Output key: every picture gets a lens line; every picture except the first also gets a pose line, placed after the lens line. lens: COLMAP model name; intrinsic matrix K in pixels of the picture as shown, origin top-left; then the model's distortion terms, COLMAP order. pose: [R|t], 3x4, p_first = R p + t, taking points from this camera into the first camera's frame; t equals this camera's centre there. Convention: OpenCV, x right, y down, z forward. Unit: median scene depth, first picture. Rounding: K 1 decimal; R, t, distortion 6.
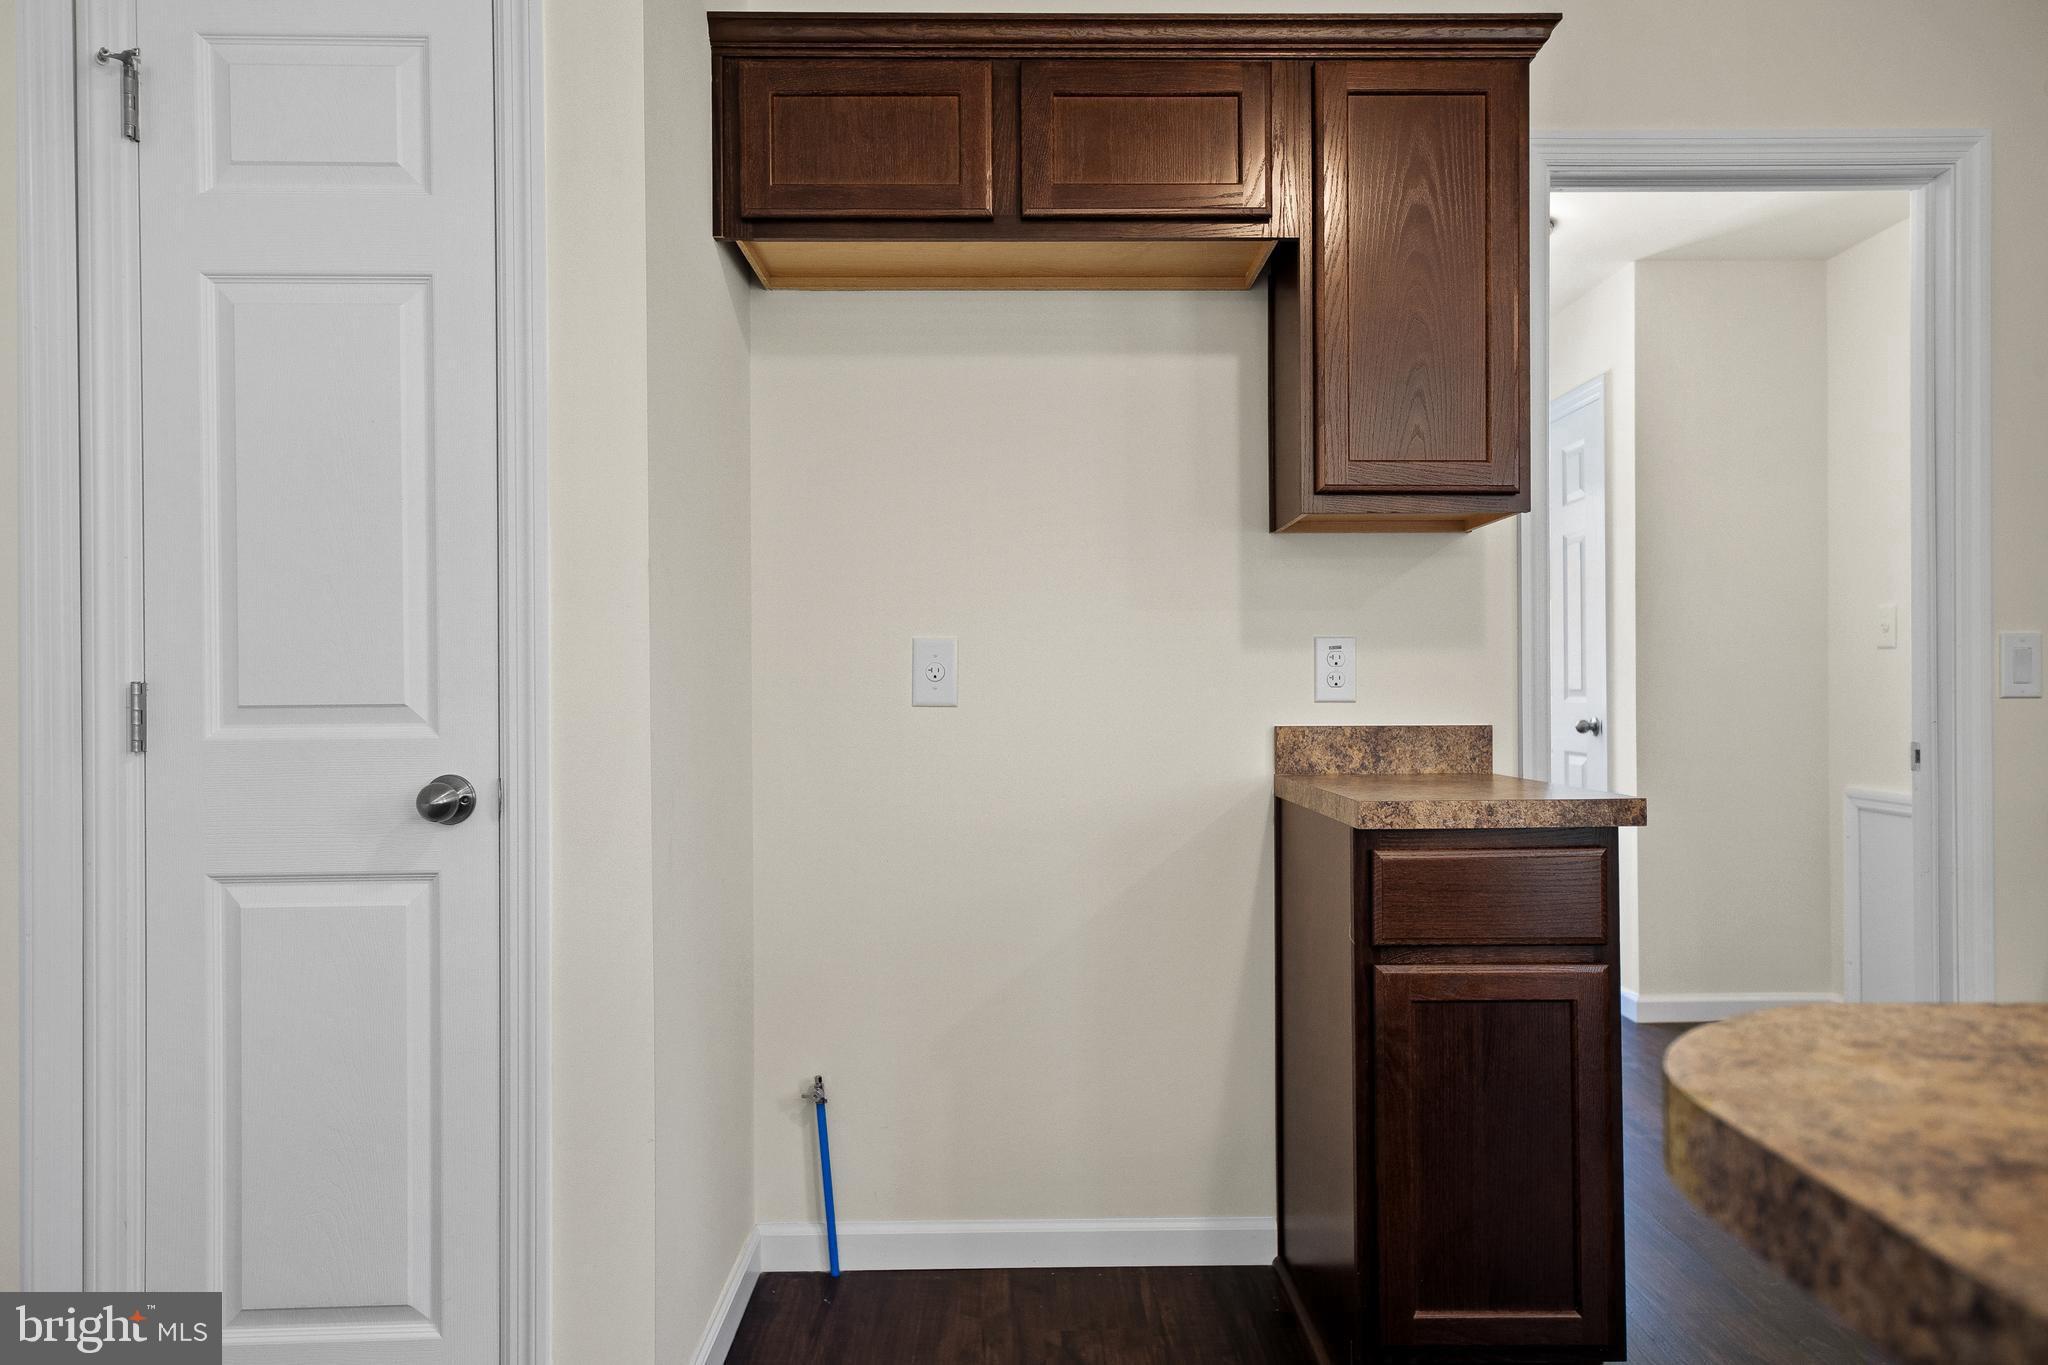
lens RADIAL K [[1338.6, 0, 1048.6], [0, 1338.6, 684.6], [0, 0, 1]] dist [0.016139, 0.001204]
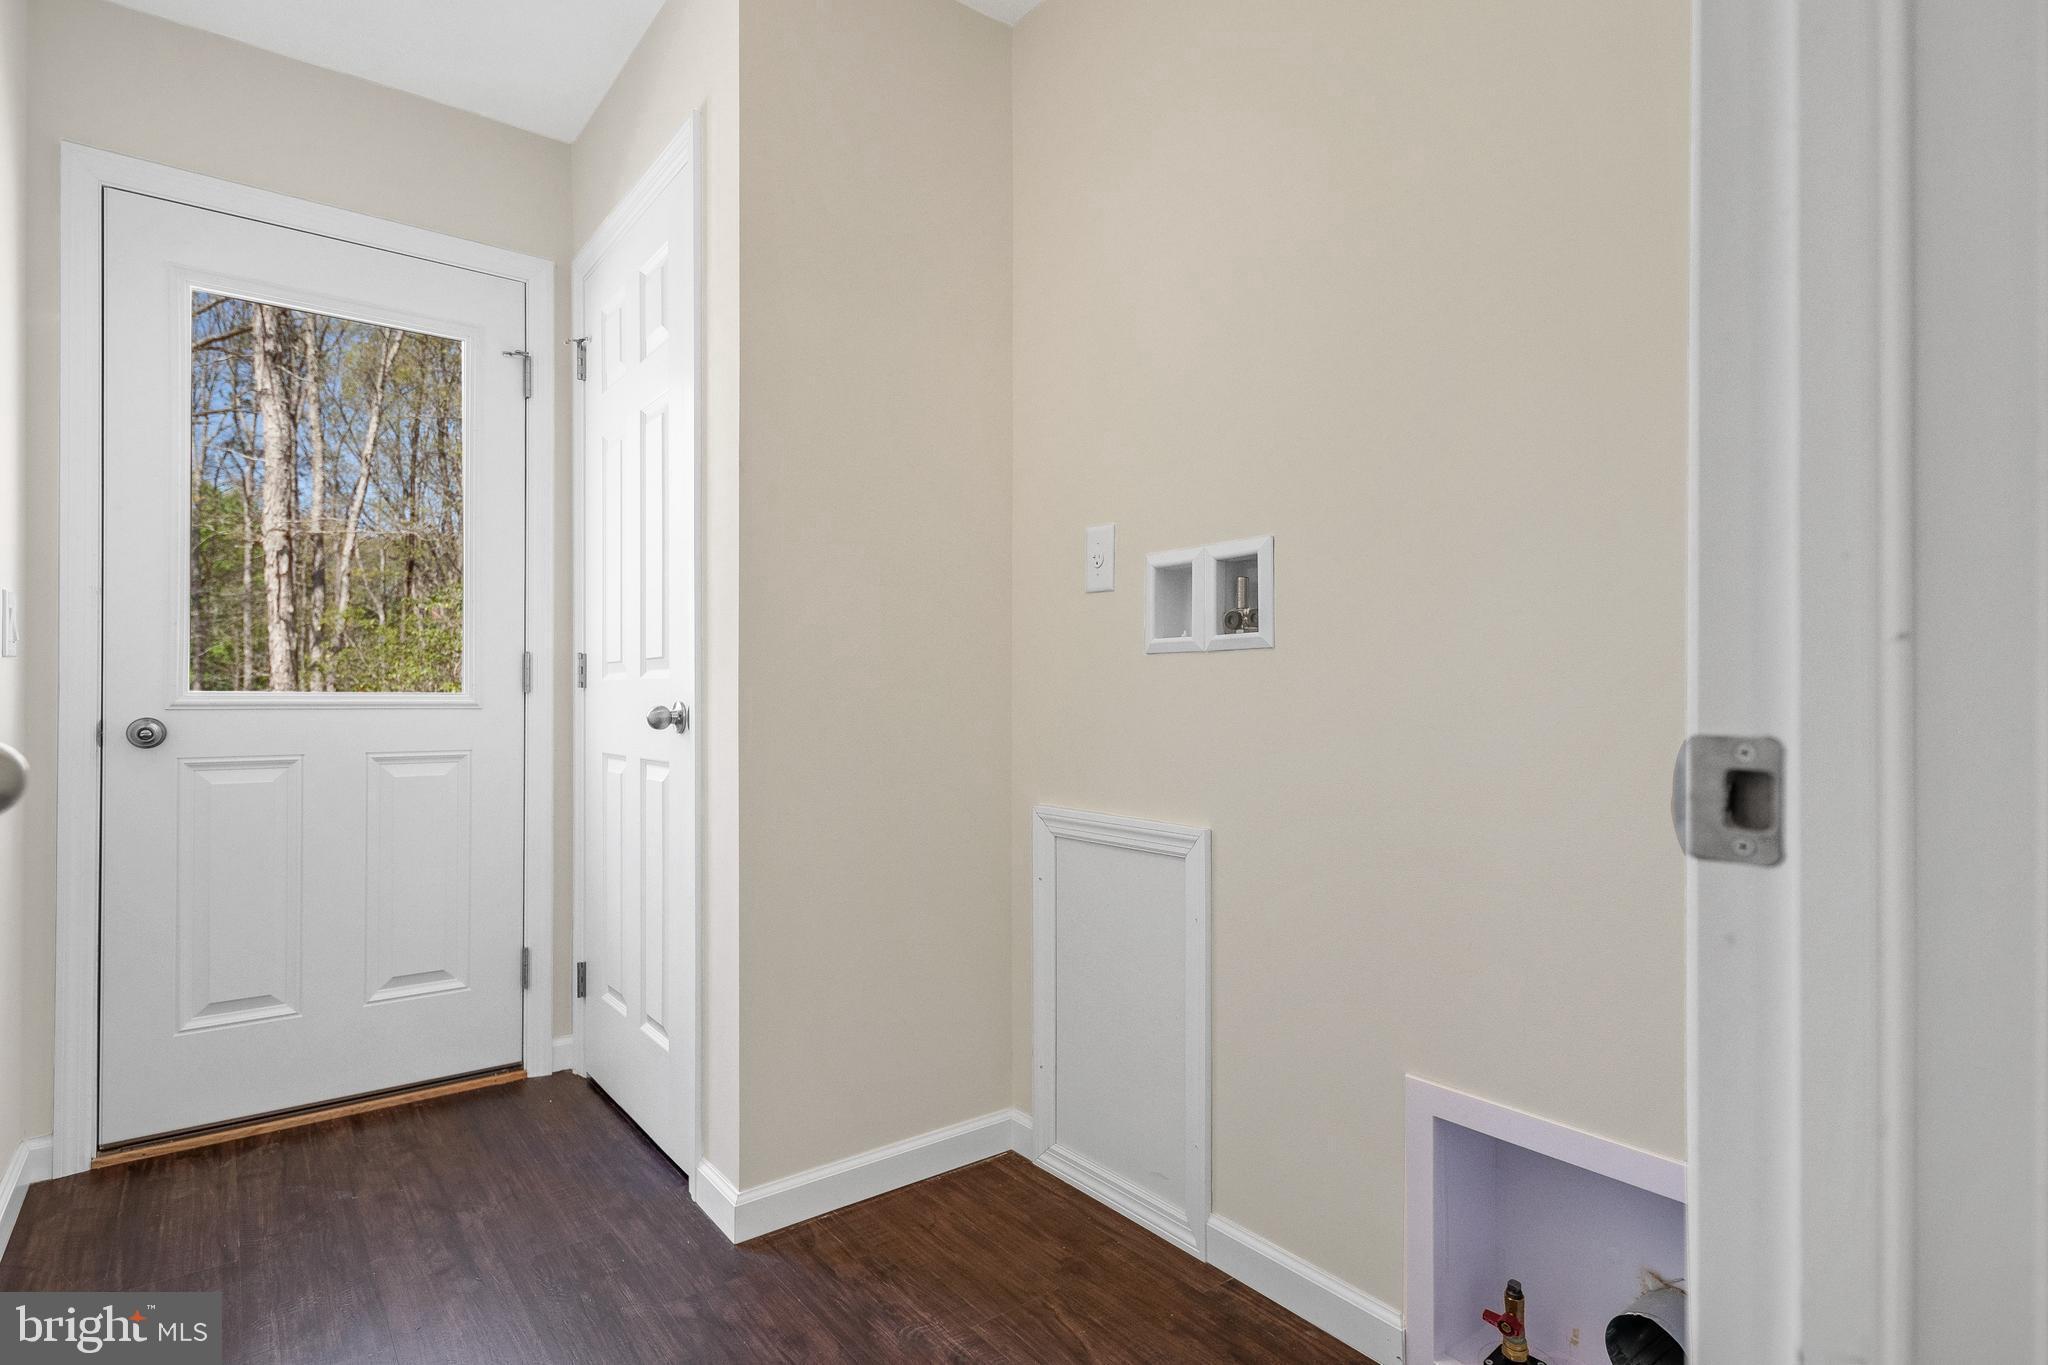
lens RADIAL K [[1035.5, 0, 1024.4], [0, 1035.5, 687.1], [0, 0, 1]] dist [0.008410, 0.000715]
pose [[0.805279, 0.010824, 0.592797, 0.476508], [-0.005774, 0.999929, -0.010414, 0.040048], [-0.592867, 0.004963, 0.805285, 0.997631]]
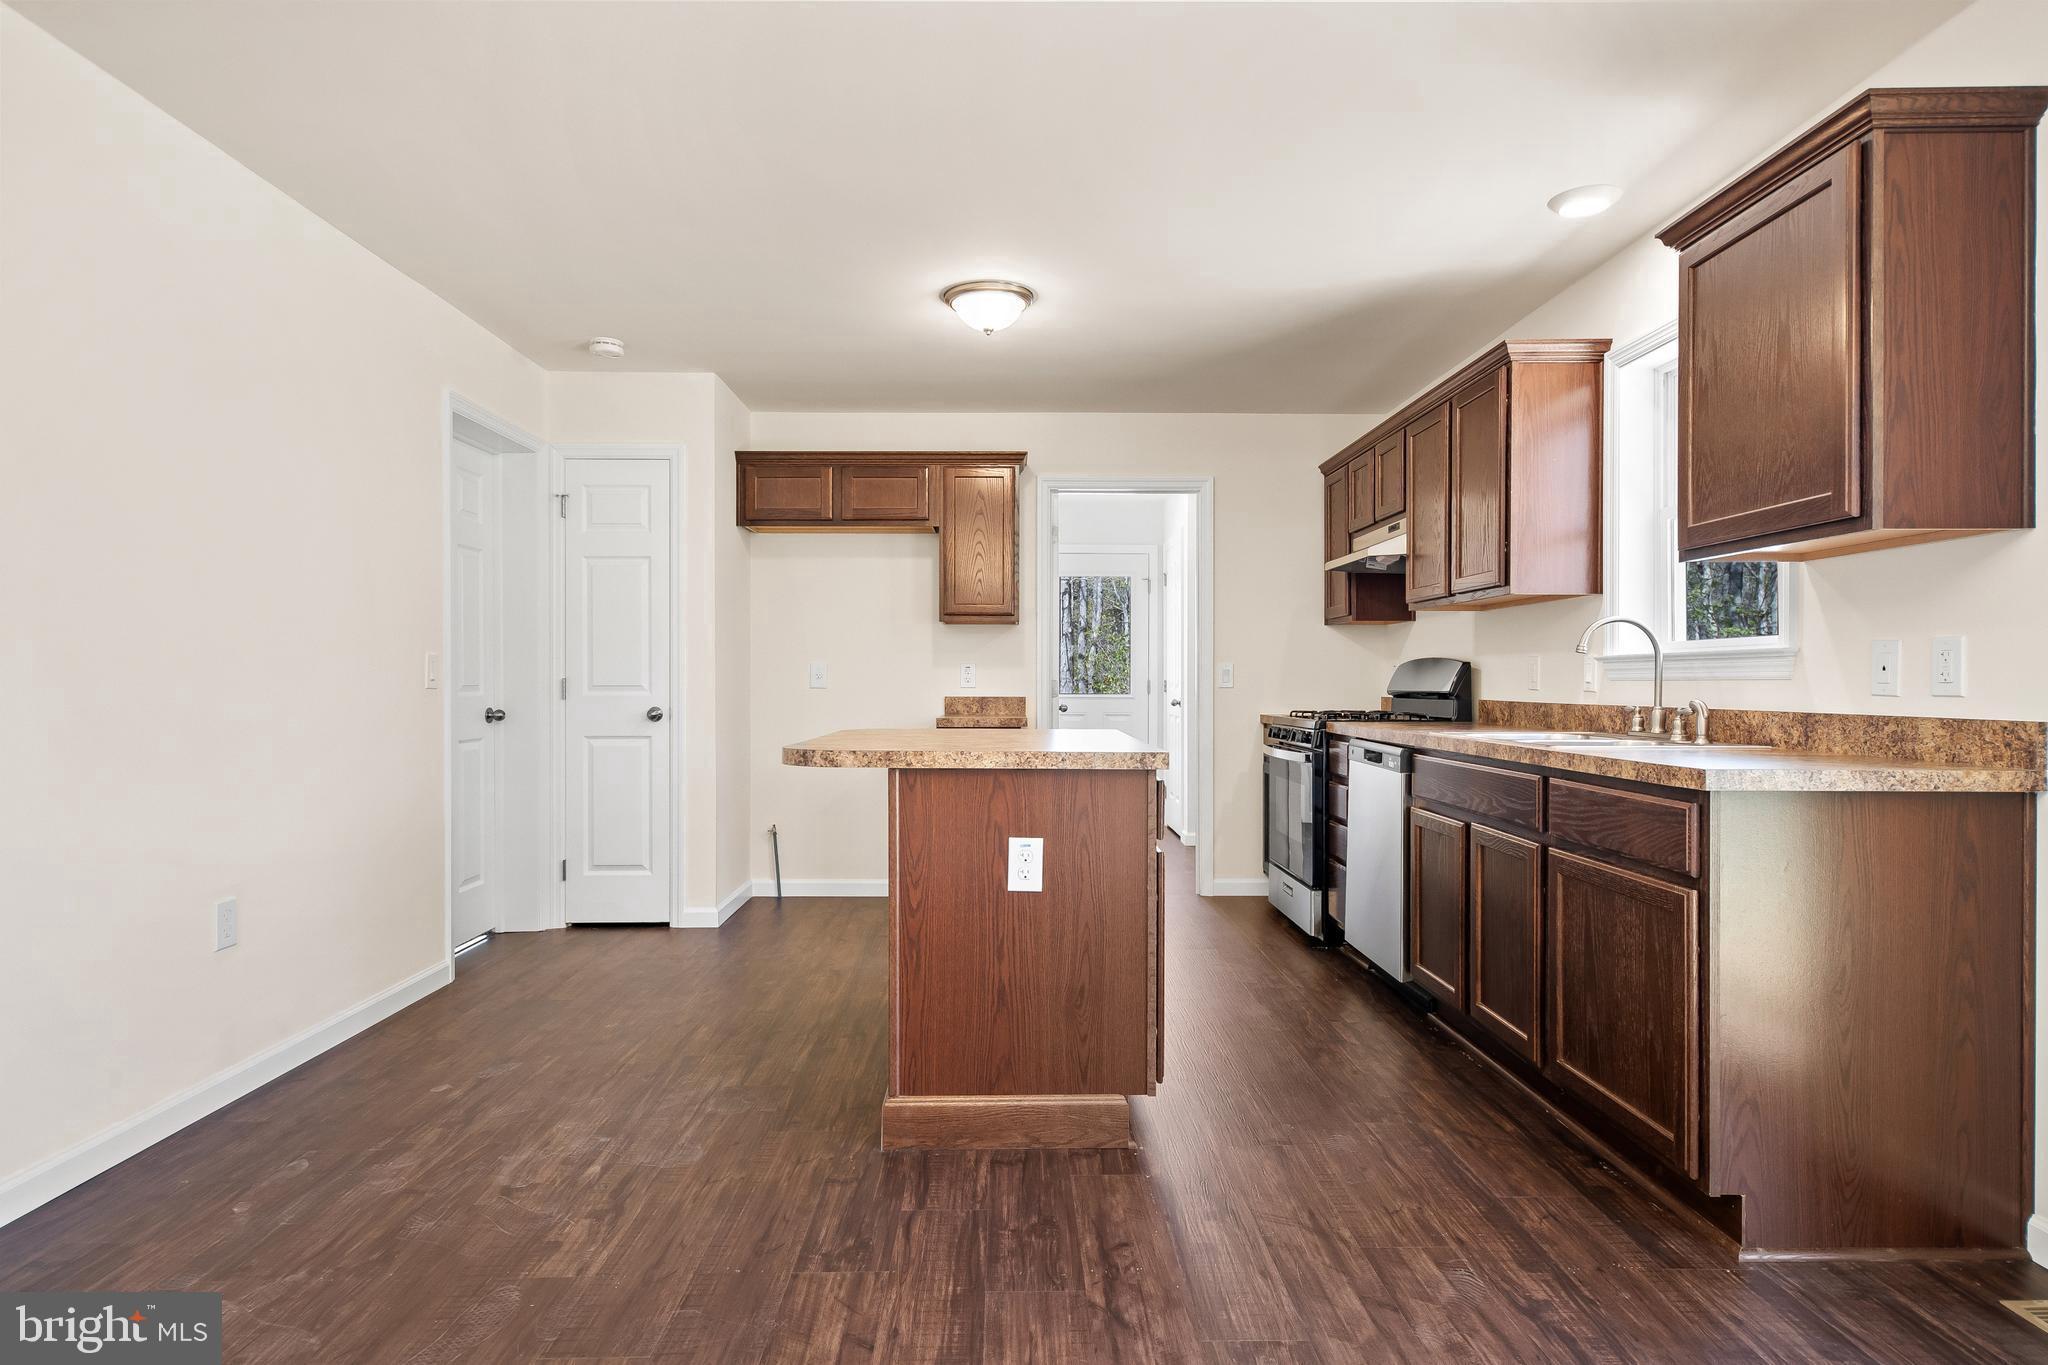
lens RADIAL K [[1125.2, 0, 1022.8], [0, 1125.2, 687.6], [0, 0, 1]] dist [0.013418, 0.000617]
pose [[0.999946, 0.007466, -0.007192, 0.342901], [-0.007408, 0.999940, 0.008009, -0.006601], [0.007252, -0.007955, 0.999942, -1.262577]]
